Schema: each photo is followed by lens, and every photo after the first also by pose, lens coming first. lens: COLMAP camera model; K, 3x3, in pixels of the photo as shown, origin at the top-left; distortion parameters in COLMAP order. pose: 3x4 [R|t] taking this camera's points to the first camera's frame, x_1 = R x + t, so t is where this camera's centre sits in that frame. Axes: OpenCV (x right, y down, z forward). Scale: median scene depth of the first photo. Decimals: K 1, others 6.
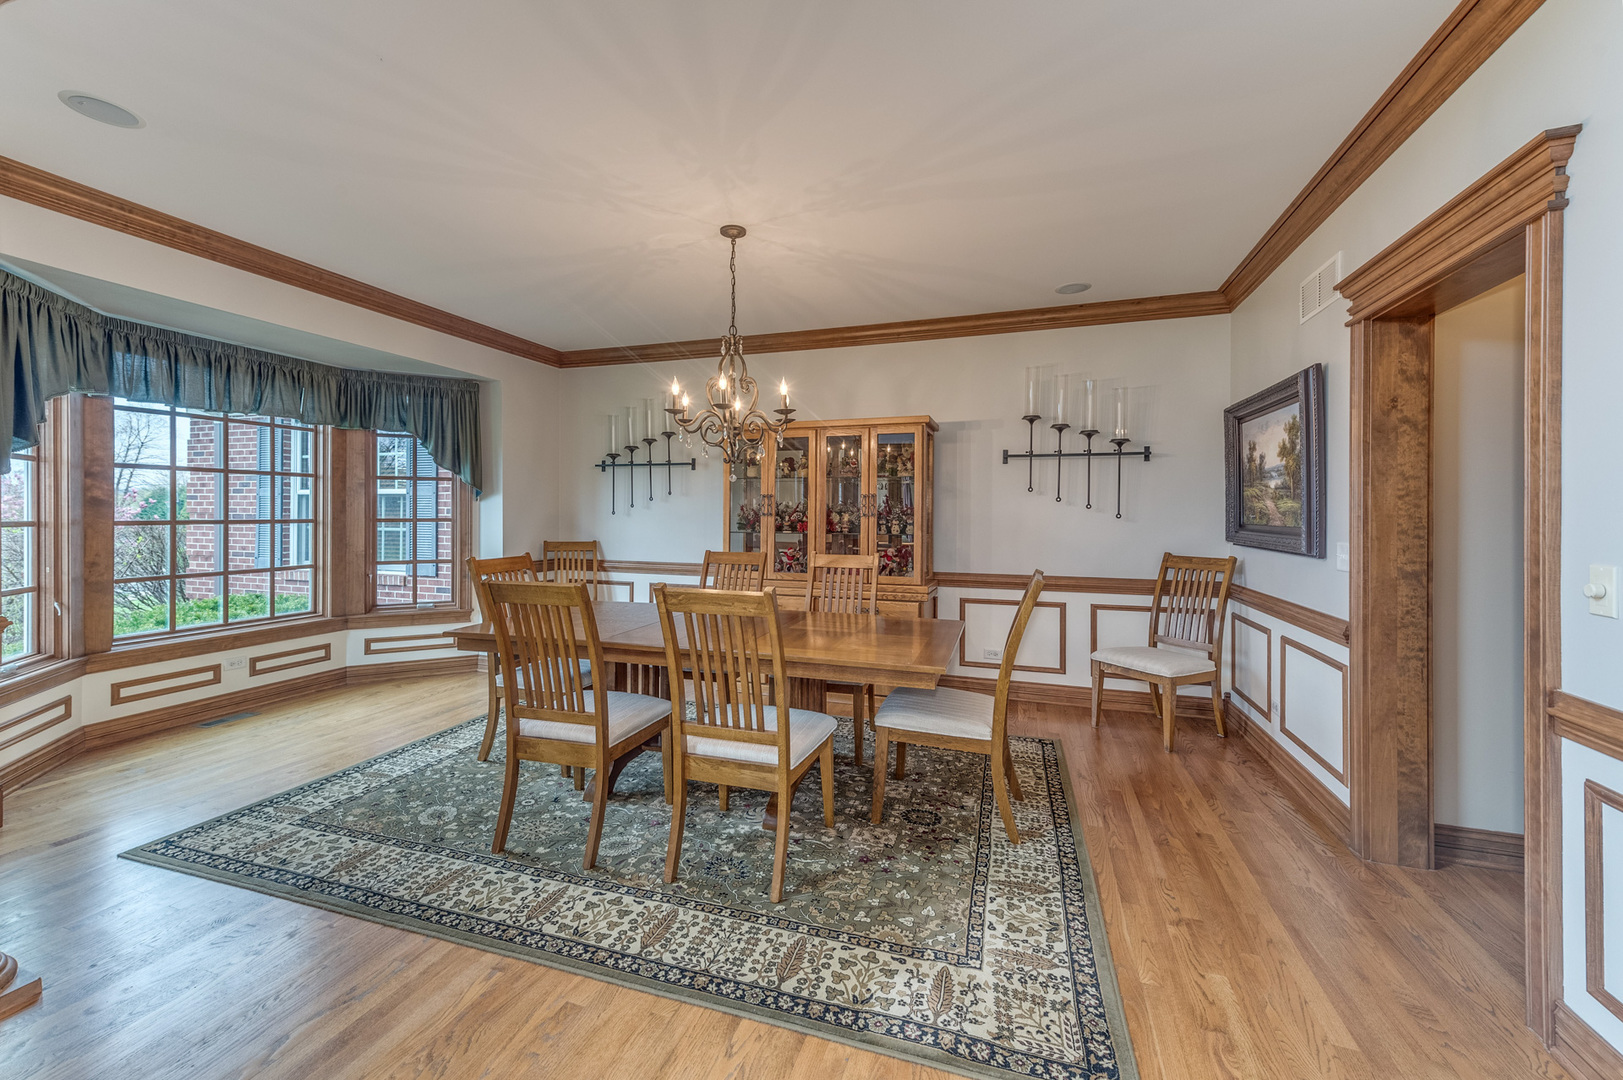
lens RADIAL K [[640.0, 0, 814.3], [0, 640.0, 497.2], [0, 0, 1]] dist [0.016100, 0.000041]
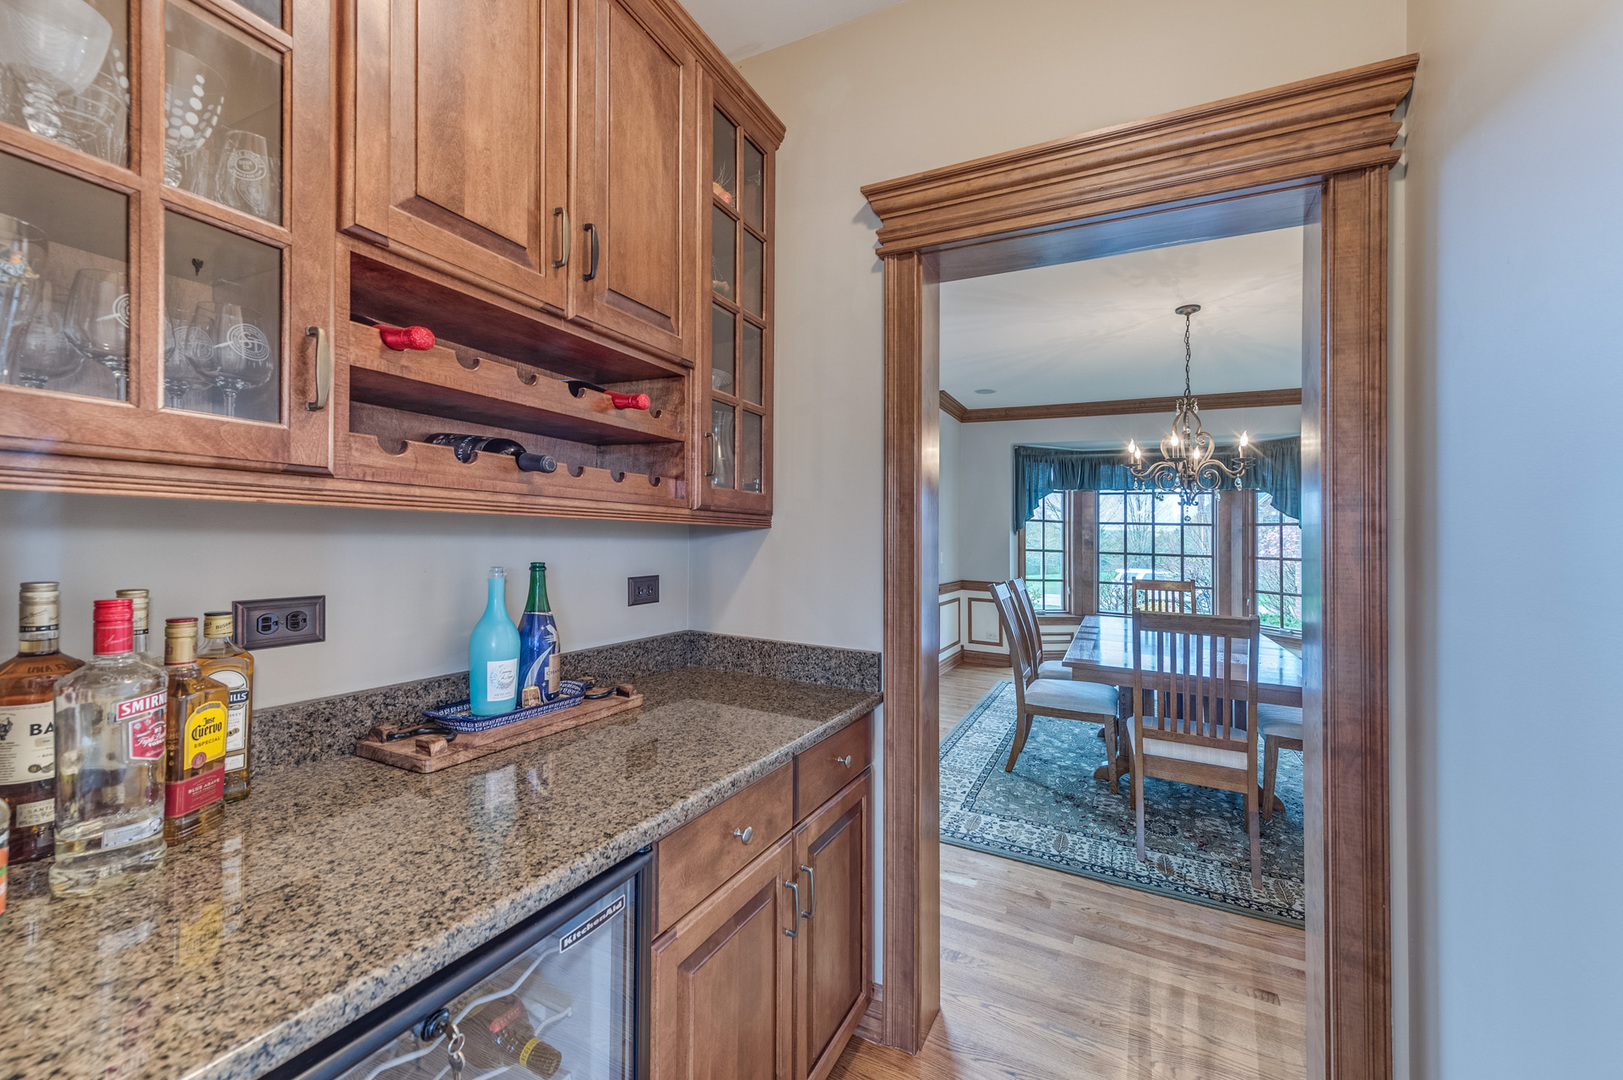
lens RADIAL K [[646.4, 0, 802.5], [0, 646.4, 523.7], [0, 0, 1]] dist [0.016063, 0.000020]
pose [[-0.160394, -0.031049, -0.986565, 1.560627], [-0.009101, 0.999509, -0.029977, 0.030466], [0.987011, 0.004170, -0.160598, 0.667018]]
